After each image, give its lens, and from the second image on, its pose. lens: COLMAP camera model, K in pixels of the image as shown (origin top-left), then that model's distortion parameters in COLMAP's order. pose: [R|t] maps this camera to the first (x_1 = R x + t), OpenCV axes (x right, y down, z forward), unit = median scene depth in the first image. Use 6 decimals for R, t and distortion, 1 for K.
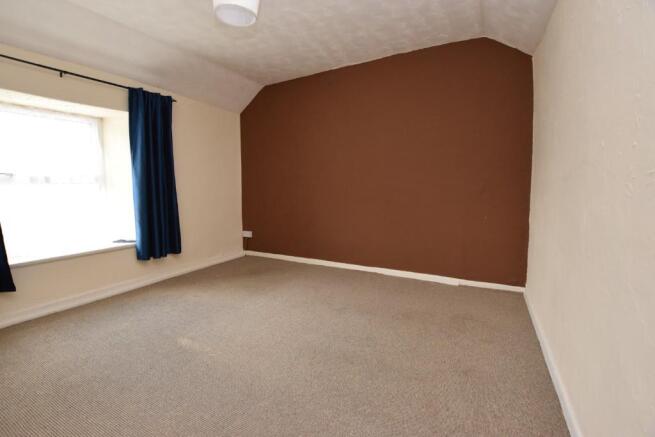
lens RADIAL K [[292.2, 0, 324.7], [0, 292.2, 215.6], [0, 0, 1]] dist [-0.003775, -0.000246]
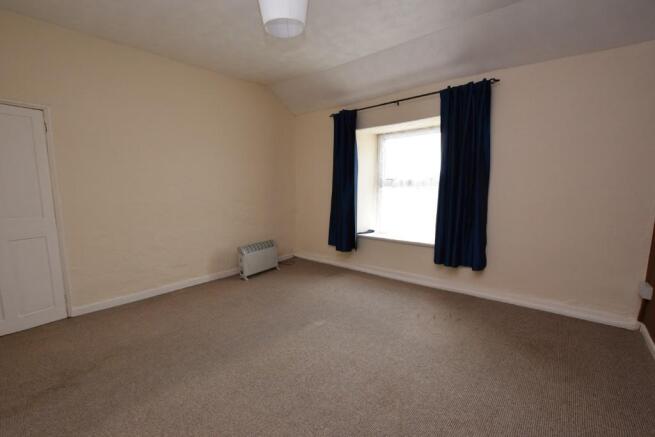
lens RADIAL K [[292.2, 0, 324.7], [0, 292.2, 215.6], [0, 0, 1]] dist [-0.003775, -0.000246]
pose [[-0.195099, 0.108563, -0.974757, 0.443110], [-0.095330, 0.987050, 0.129013, -0.107058], [0.976140, 0.118094, -0.182223, 0.853032]]
